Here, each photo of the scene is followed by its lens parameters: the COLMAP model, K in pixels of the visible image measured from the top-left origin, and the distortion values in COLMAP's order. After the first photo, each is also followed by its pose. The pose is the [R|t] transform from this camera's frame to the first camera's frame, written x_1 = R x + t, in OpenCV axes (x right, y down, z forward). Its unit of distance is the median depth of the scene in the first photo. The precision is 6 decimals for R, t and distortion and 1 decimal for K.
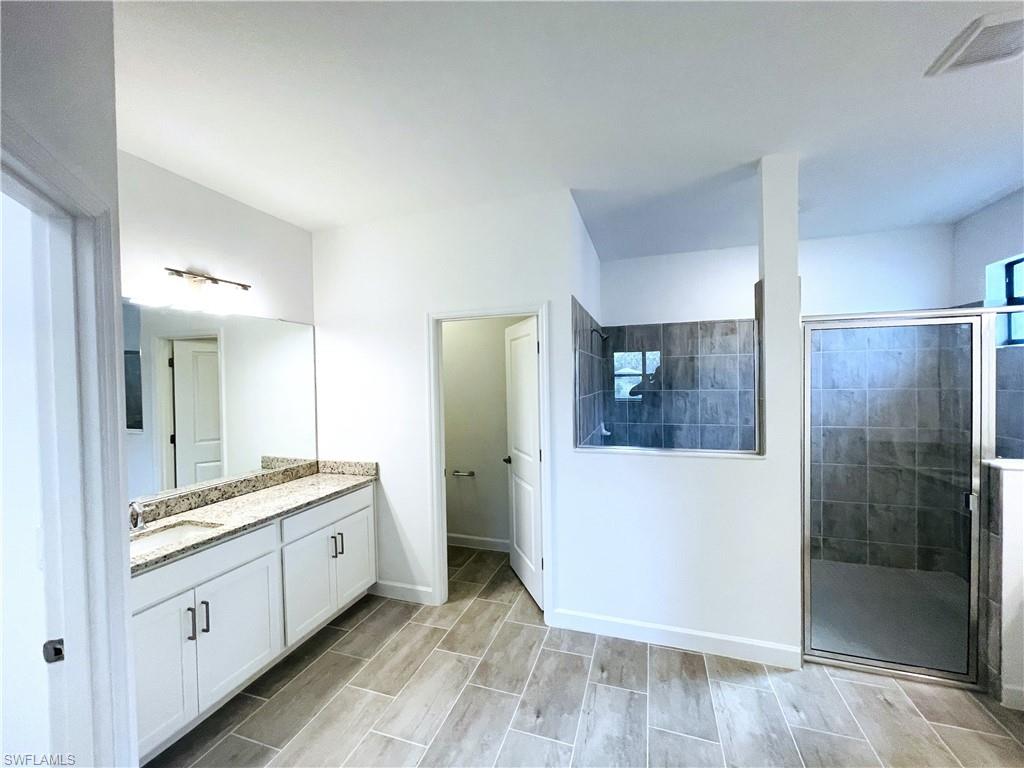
lens RADIAL K [[411.5, 0, 513.6], [0, 411.5, 385.8], [0, 0, 1]] dist [-0.000225, -0.000656]
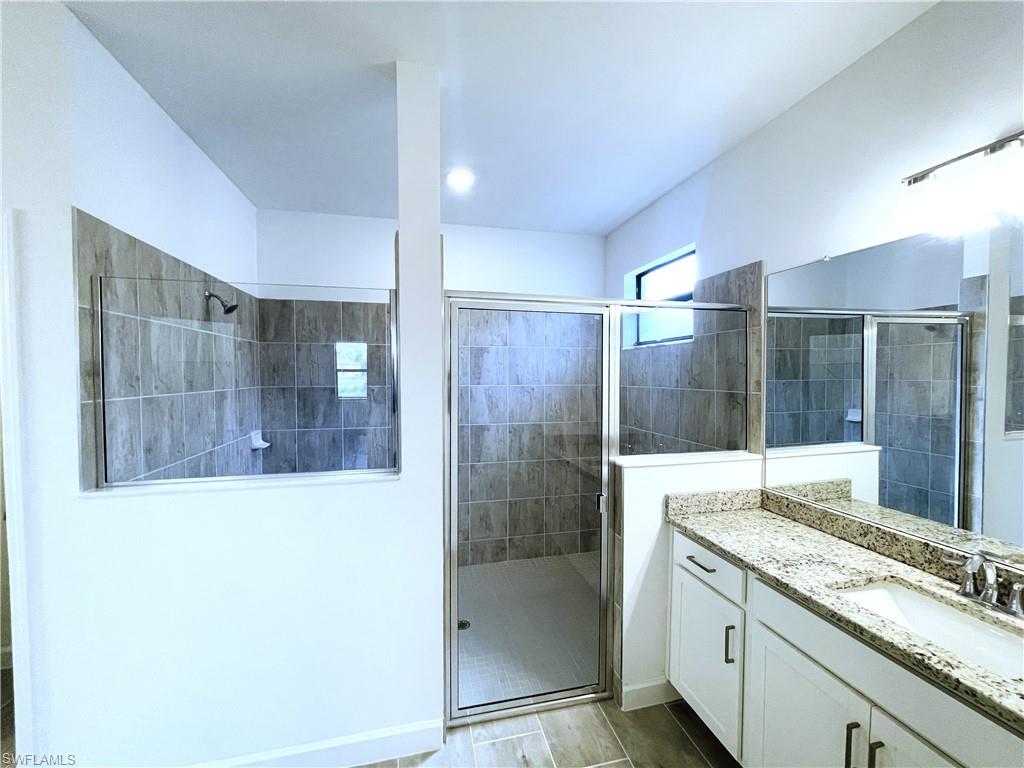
lens RADIAL K [[411.5, 0, 509.3], [0, 411.5, 384.4], [0, 0, 1]] dist [-0.000225, -0.000656]
pose [[0.851562, 0.004084, 0.524238, 0.256672], [-0.006028, 0.999980, 0.002001, 0.004837], [-0.524219, -0.004864, 0.851569, 0.180184]]
